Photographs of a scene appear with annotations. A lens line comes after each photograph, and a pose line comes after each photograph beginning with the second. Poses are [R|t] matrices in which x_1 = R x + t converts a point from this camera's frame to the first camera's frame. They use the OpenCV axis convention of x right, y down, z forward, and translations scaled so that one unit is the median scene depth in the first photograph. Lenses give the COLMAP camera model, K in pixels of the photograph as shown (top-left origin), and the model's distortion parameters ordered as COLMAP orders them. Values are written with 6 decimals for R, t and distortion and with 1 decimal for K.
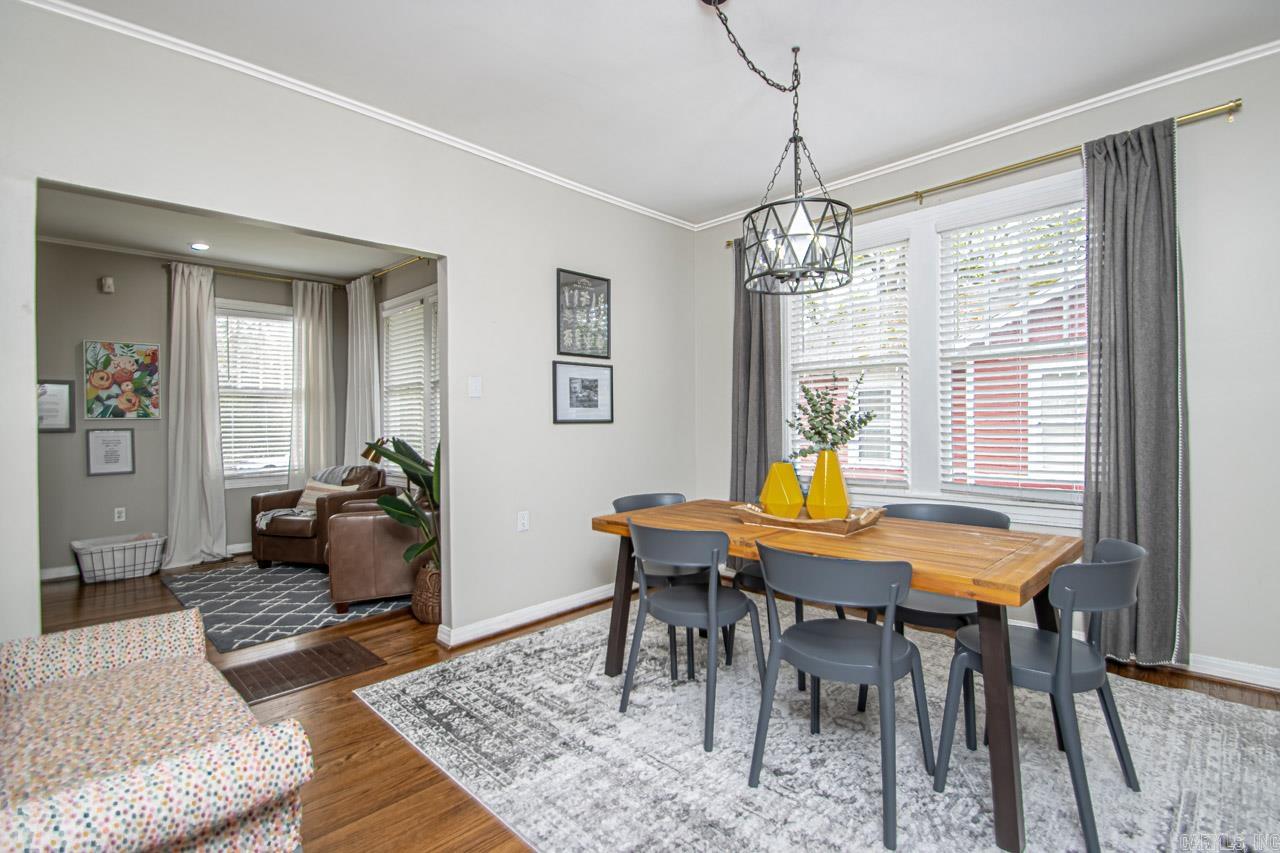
lens RADIAL K [[585.9, 0, 607.1], [0, 585.9, 422.1], [0, 0, 1]] dist [0.007882, -0.008861]
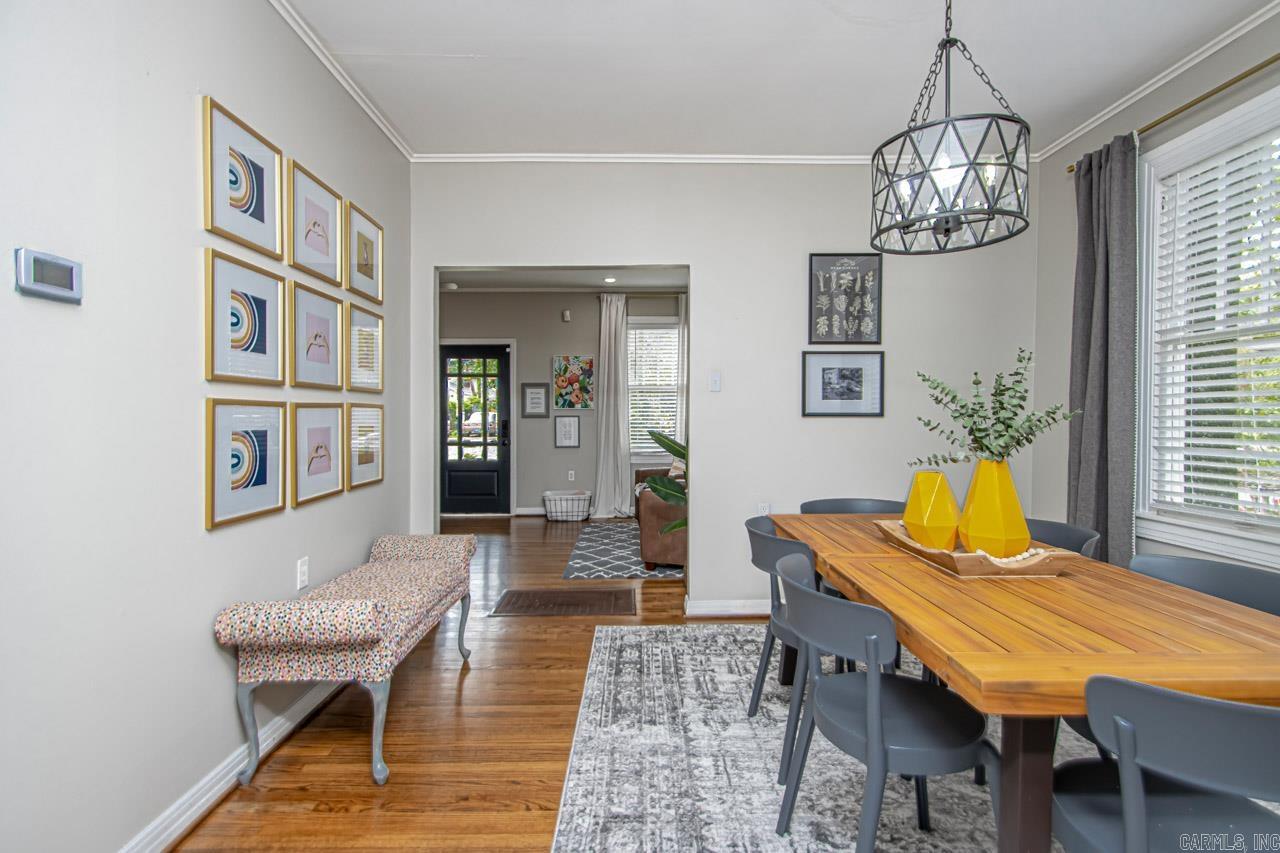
lens RADIAL K [[585.9, 0, 633.9], [0, 585.9, 418.2], [0, 0, 1]] dist [0.007882, -0.008861]
pose [[0.709369, 0.016382, -0.704647, 0.382516], [-0.008704, 0.999857, 0.014483, -0.006327], [0.704783, -0.004141, 0.709411, 0.122250]]
